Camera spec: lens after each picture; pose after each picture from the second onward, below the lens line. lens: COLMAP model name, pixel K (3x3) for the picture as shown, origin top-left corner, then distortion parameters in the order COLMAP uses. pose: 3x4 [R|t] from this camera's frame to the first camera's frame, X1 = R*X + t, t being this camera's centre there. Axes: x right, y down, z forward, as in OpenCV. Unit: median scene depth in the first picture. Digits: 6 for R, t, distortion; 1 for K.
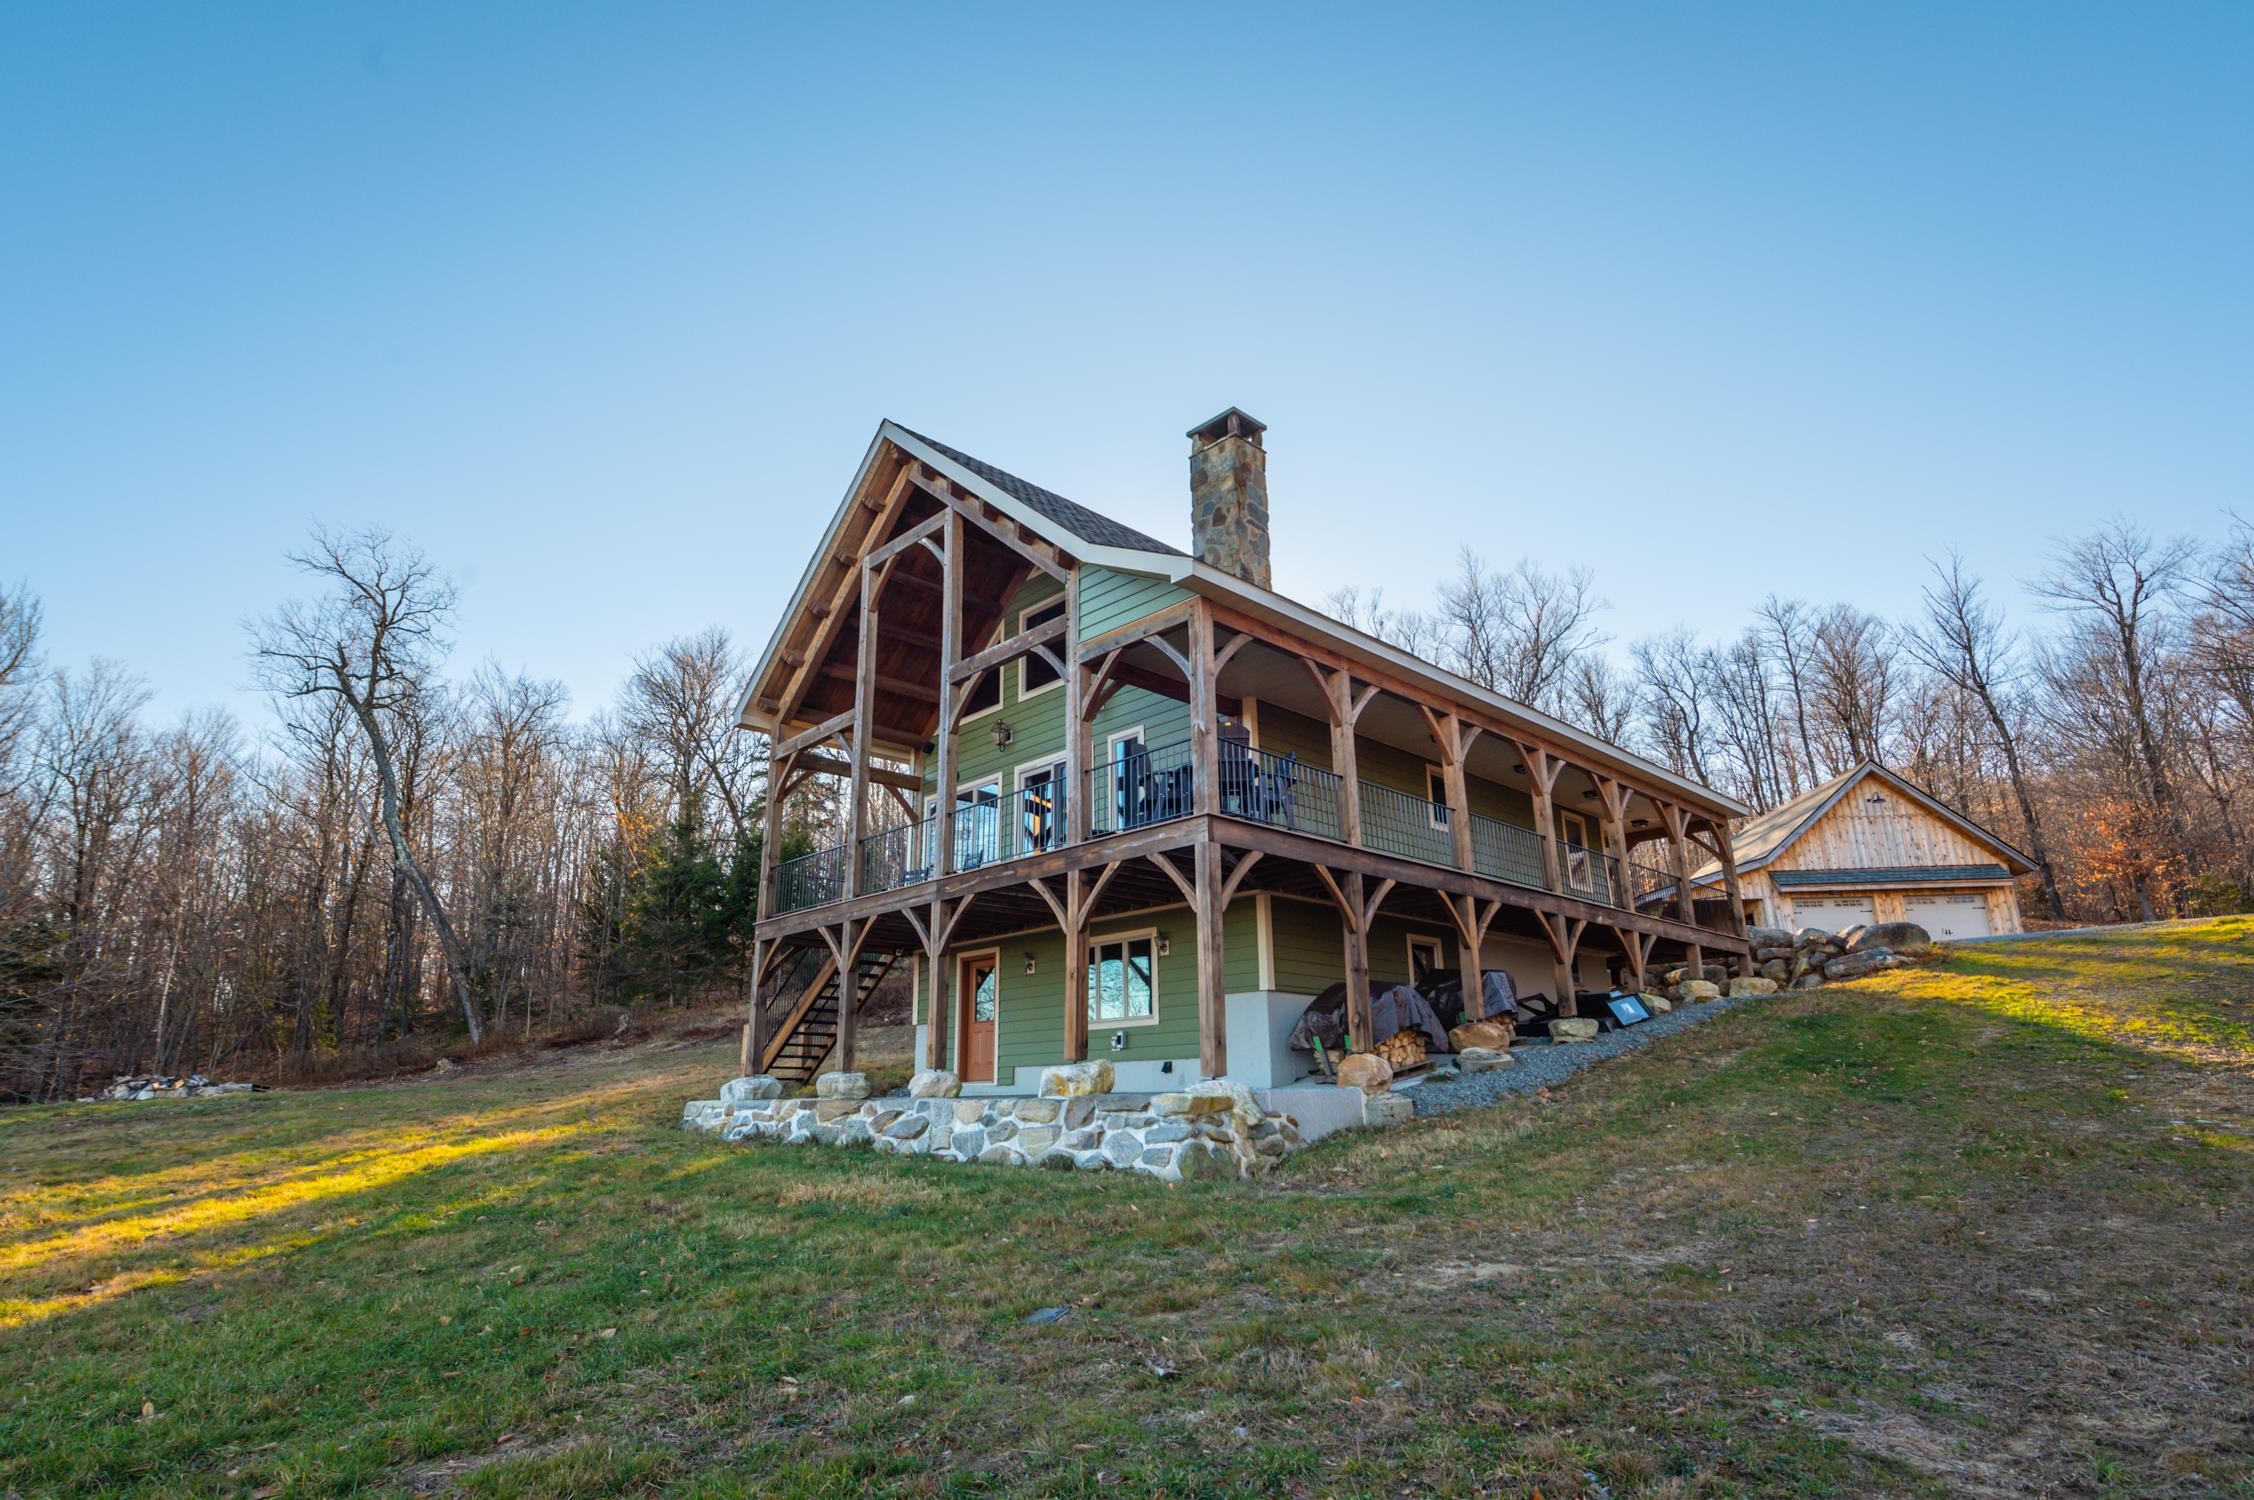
lens RADIAL K [[1213.2, 0, 1121.9], [0, 1213.2, 744.6], [0, 0, 1]] dist [-0.008150, -0.000854]
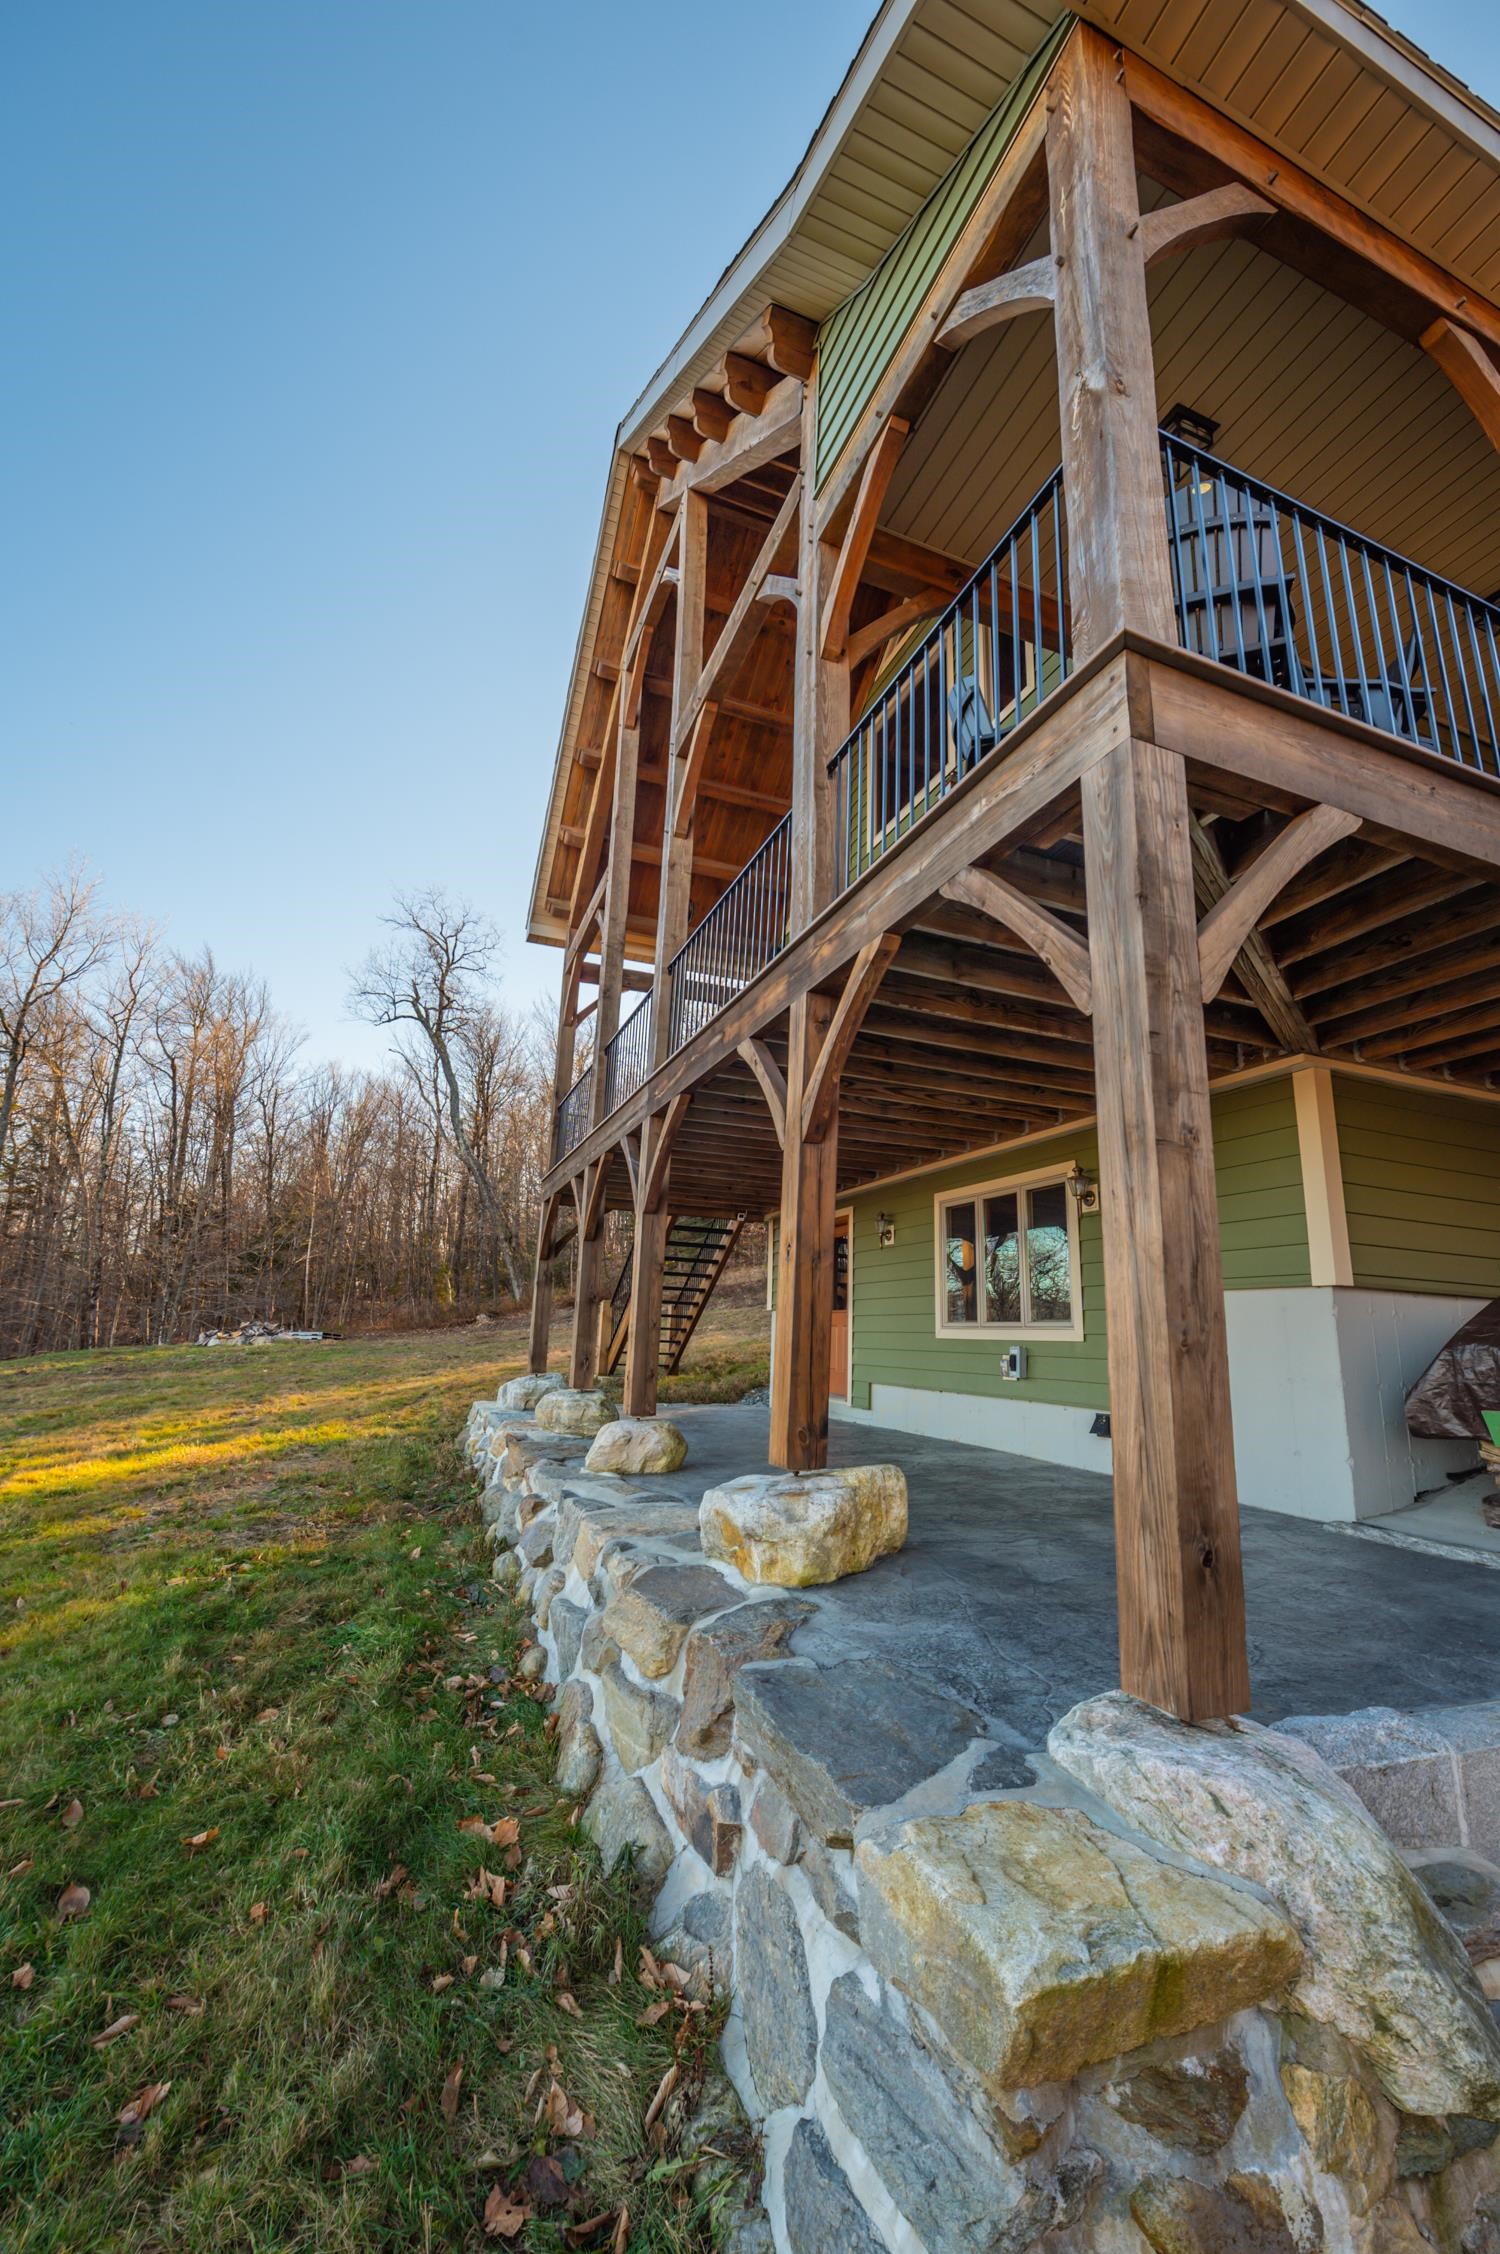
lens RADIAL K [[894.4, 0, 745.2], [0, 894.4, 1140.0], [0, 0, 1]] dist [-0.009551, -0.000252]
pose [[0.919813, -0.041350, -0.390172, 0.054695], [0.068785, 0.996025, 0.056602, 0.122161], [0.386281, -0.078901, 0.919000, 0.649634]]
